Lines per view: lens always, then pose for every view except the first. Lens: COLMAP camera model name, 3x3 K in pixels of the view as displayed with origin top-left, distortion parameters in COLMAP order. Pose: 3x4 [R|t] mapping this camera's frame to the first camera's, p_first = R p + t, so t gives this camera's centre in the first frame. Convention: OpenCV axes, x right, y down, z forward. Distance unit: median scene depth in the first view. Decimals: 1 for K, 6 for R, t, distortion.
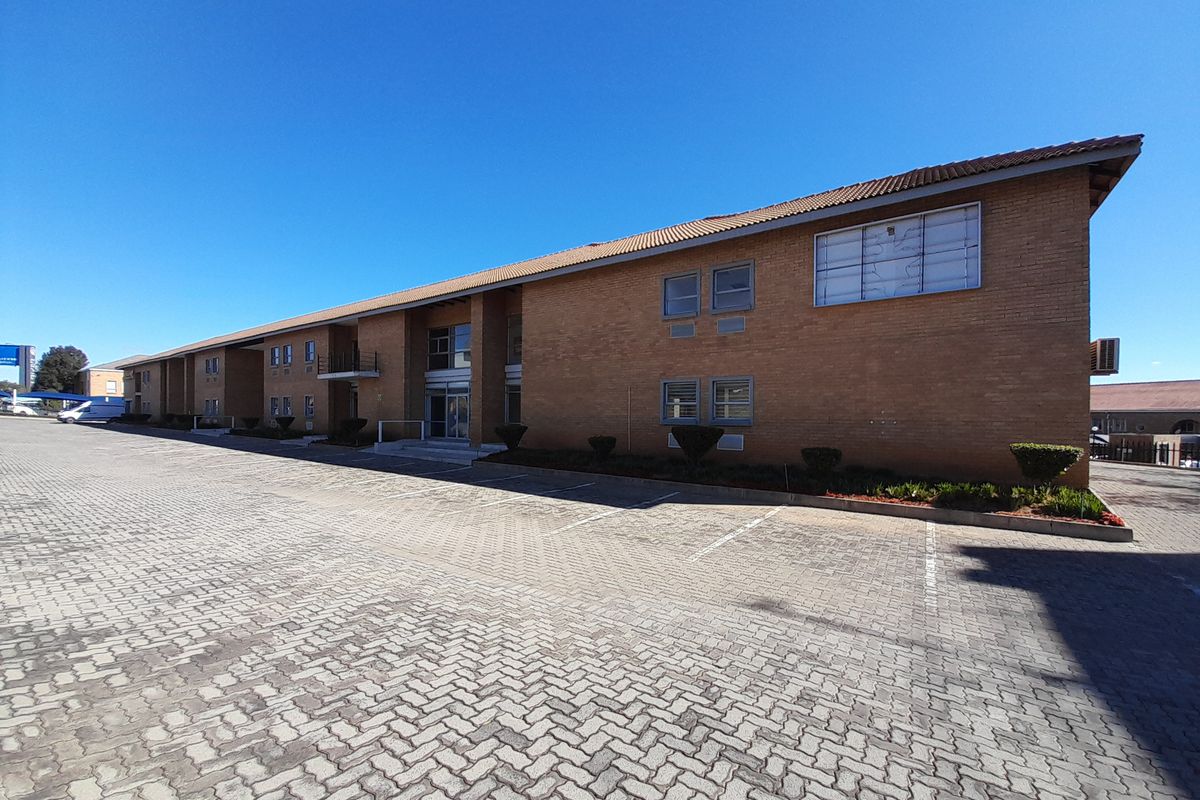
lens RADIAL K [[472.8, 0, 595.9], [0, 472.8, 402.9], [0, 0, 1]] dist [0.002942, -0.003844]
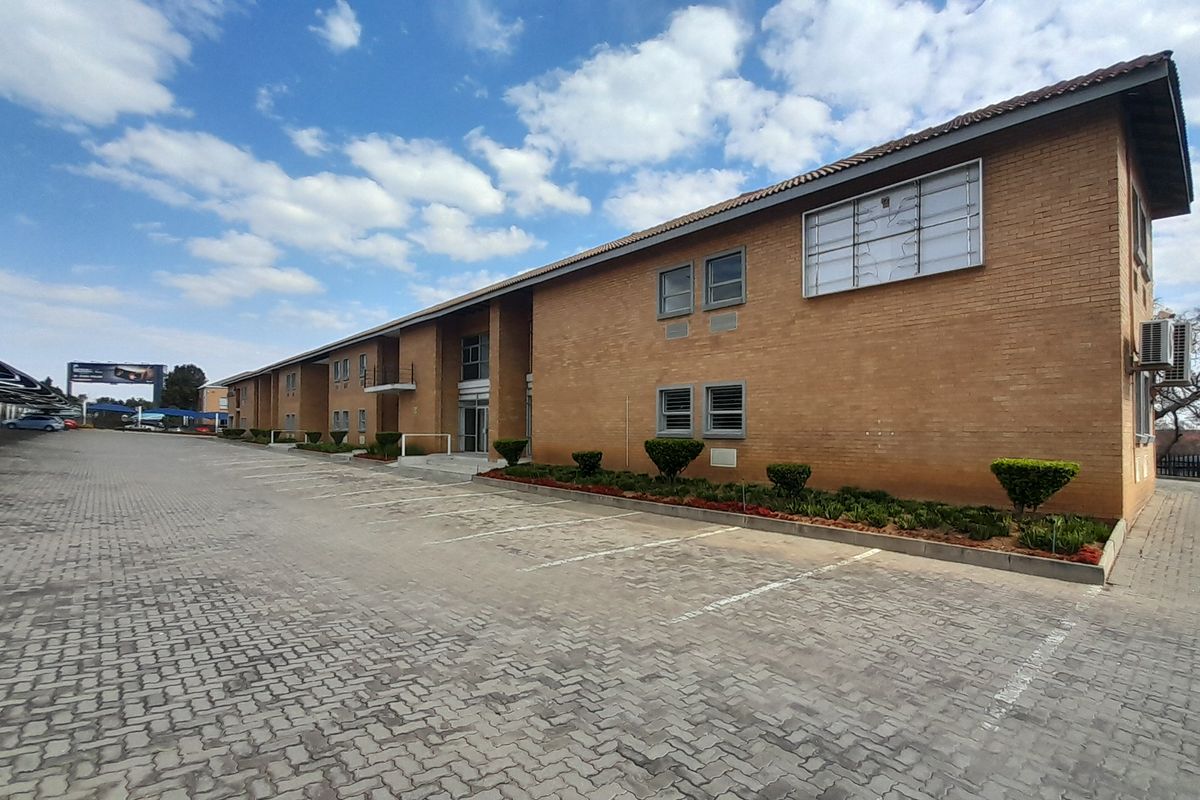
lens RADIAL K [[562.5, 0, 594.5], [0, 562.5, 404.3], [0, 0, 1]] dist [0.000757, -0.003172]
pose [[0.972685, -0.013829, -0.231717, 0.359347], [0.009540, 0.999762, -0.019621, 0.004877], [0.231933, 0.016874, 0.972585, -0.073791]]
